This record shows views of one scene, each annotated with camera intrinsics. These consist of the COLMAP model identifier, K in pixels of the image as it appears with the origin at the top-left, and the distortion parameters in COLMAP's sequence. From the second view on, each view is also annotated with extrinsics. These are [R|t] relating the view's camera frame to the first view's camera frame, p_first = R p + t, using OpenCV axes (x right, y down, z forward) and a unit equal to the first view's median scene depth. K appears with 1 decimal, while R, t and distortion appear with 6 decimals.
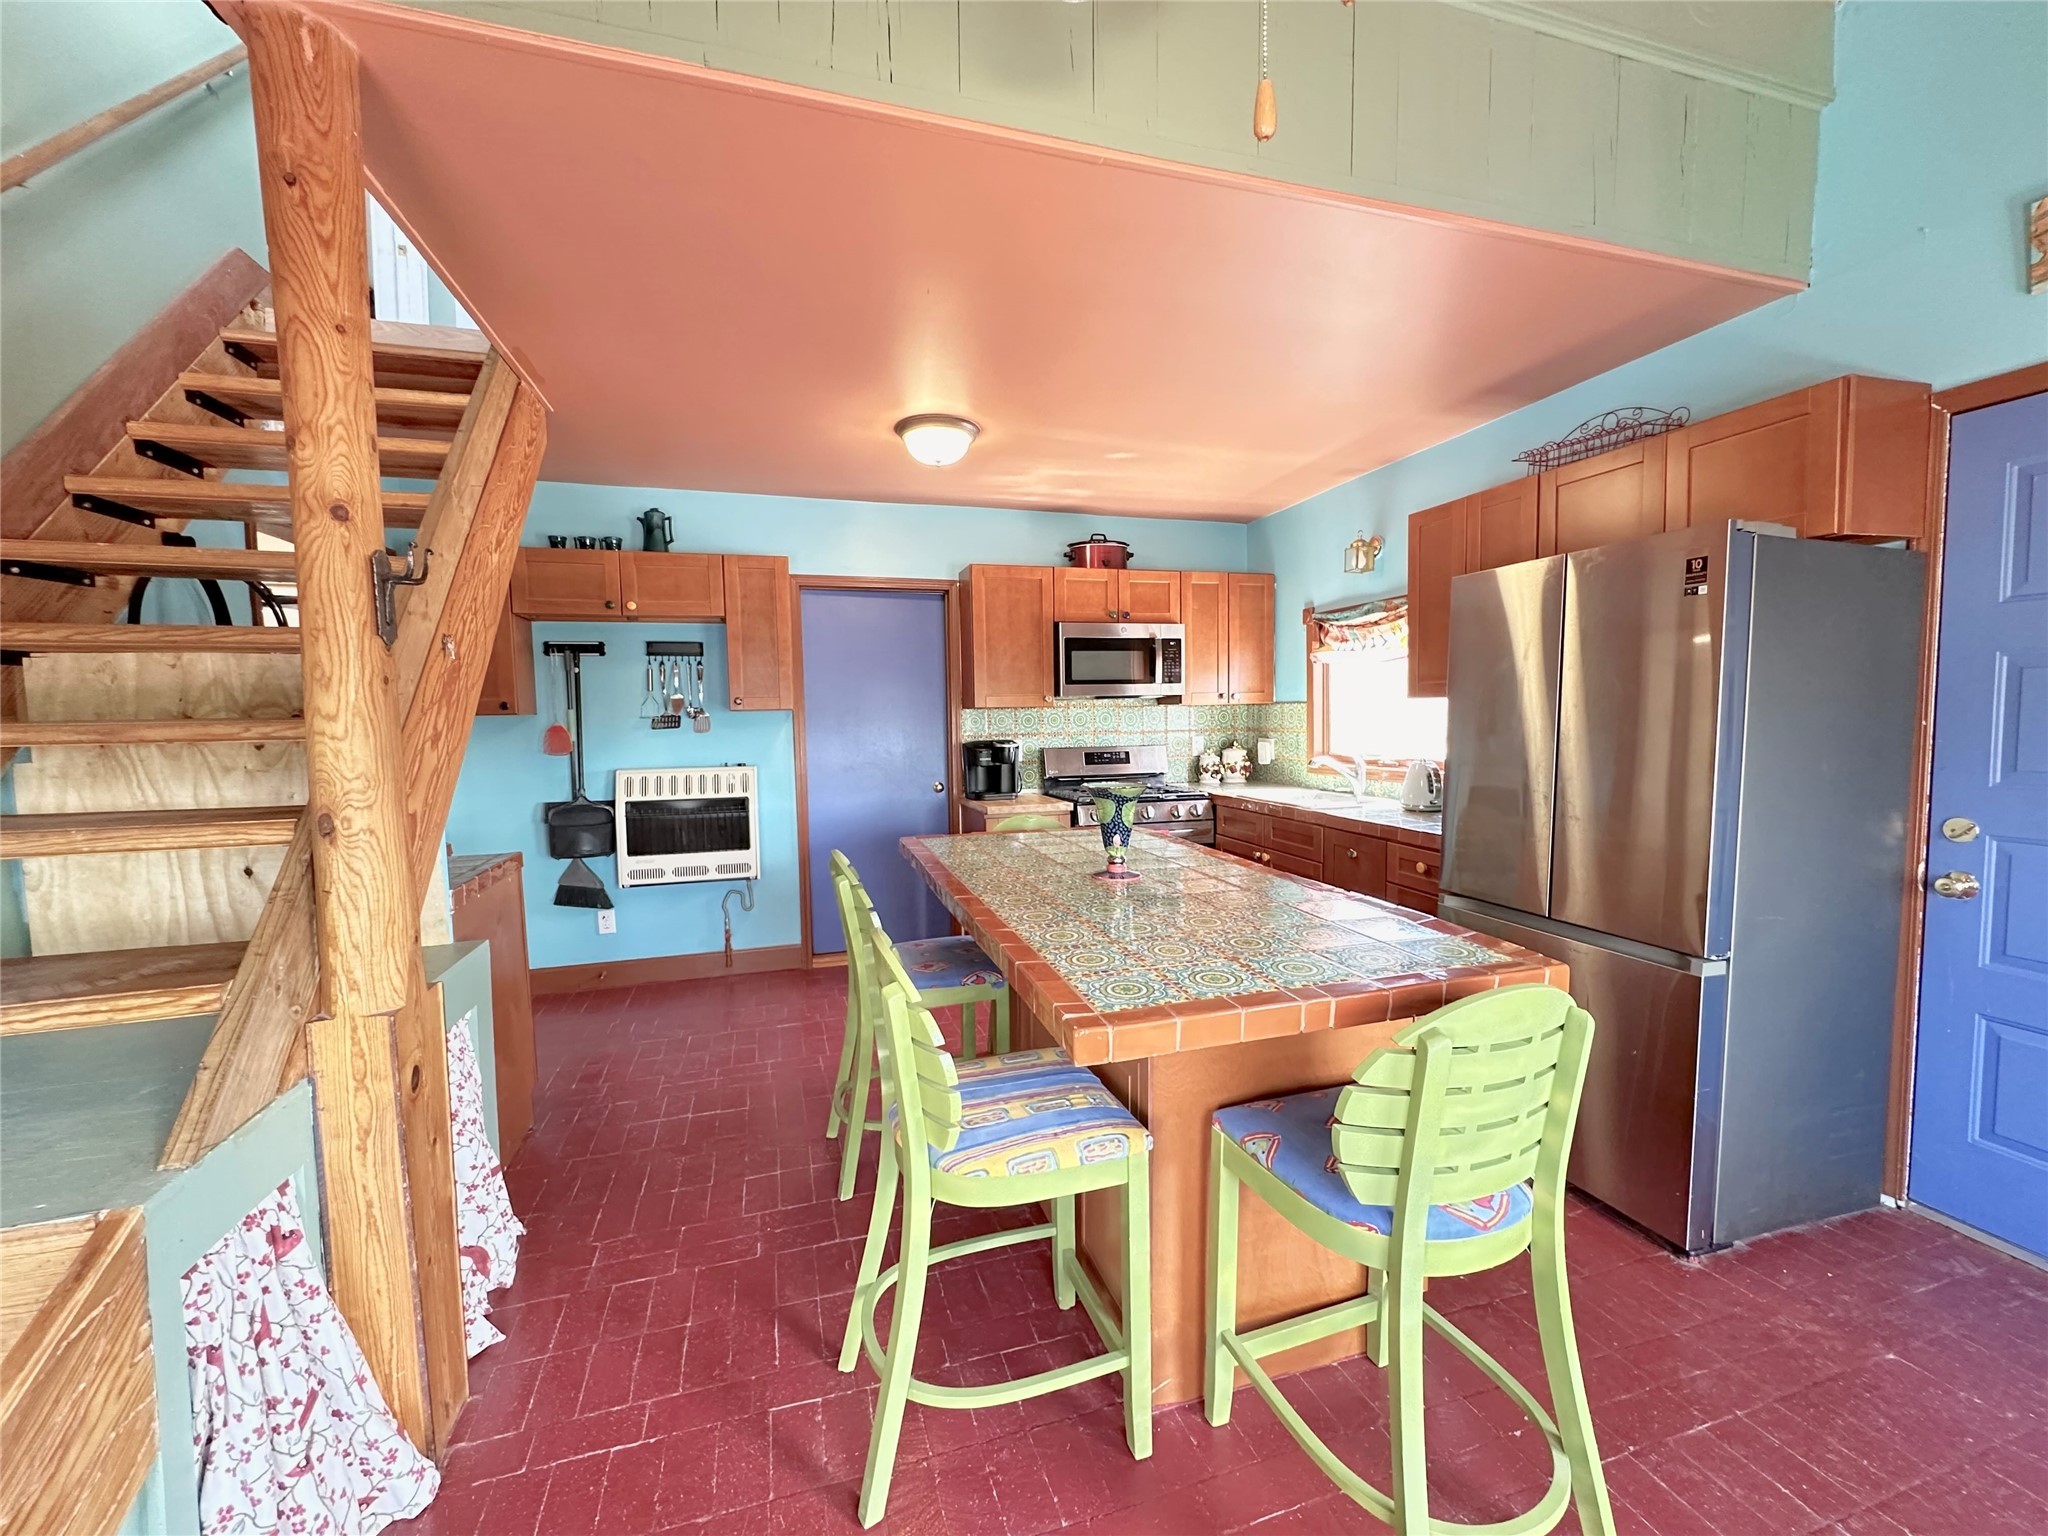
lens RADIAL K [[865.6, 0, 1024.0], [0, 865.6, 768.0], [0, 0, 1]] dist [-0.002680, -0.000092]
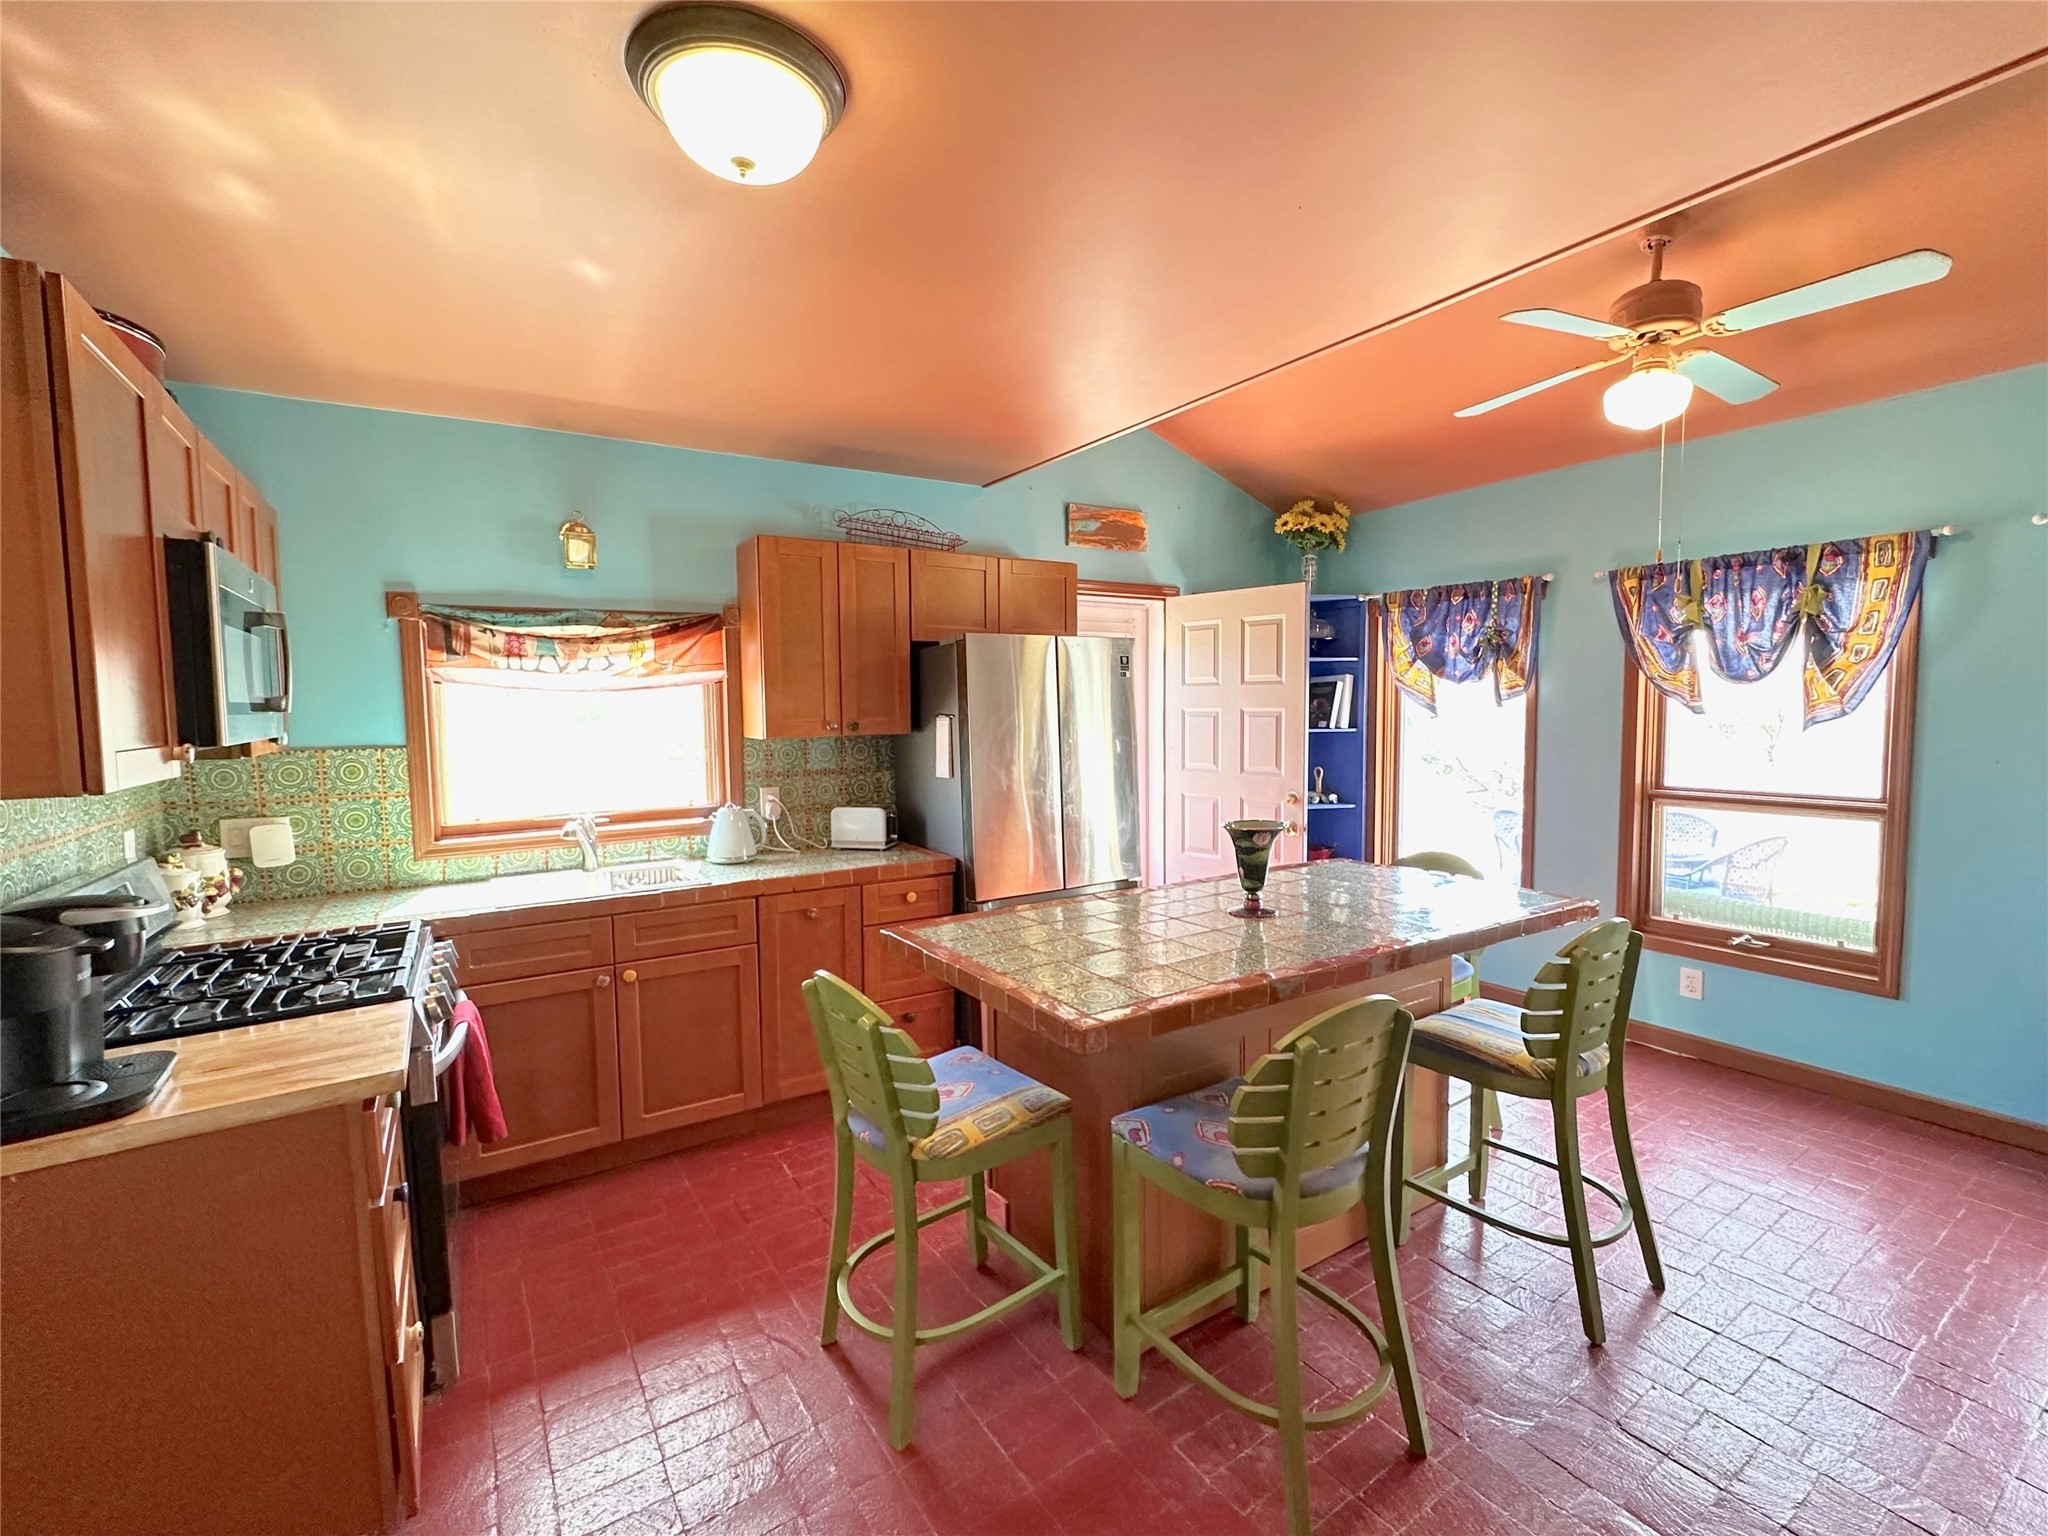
lens RADIAL K [[901.8, 0, 1028.7], [0, 901.8, 763.9], [0, 0, 1]] dist [-0.002932, 0.000499]
pose [[-0.311026, -0.050208, 0.949074, -0.446849], [0.076955, 0.993994, 0.077804, -0.086331], [-0.947281, 0.097235, -0.305294, 0.845034]]
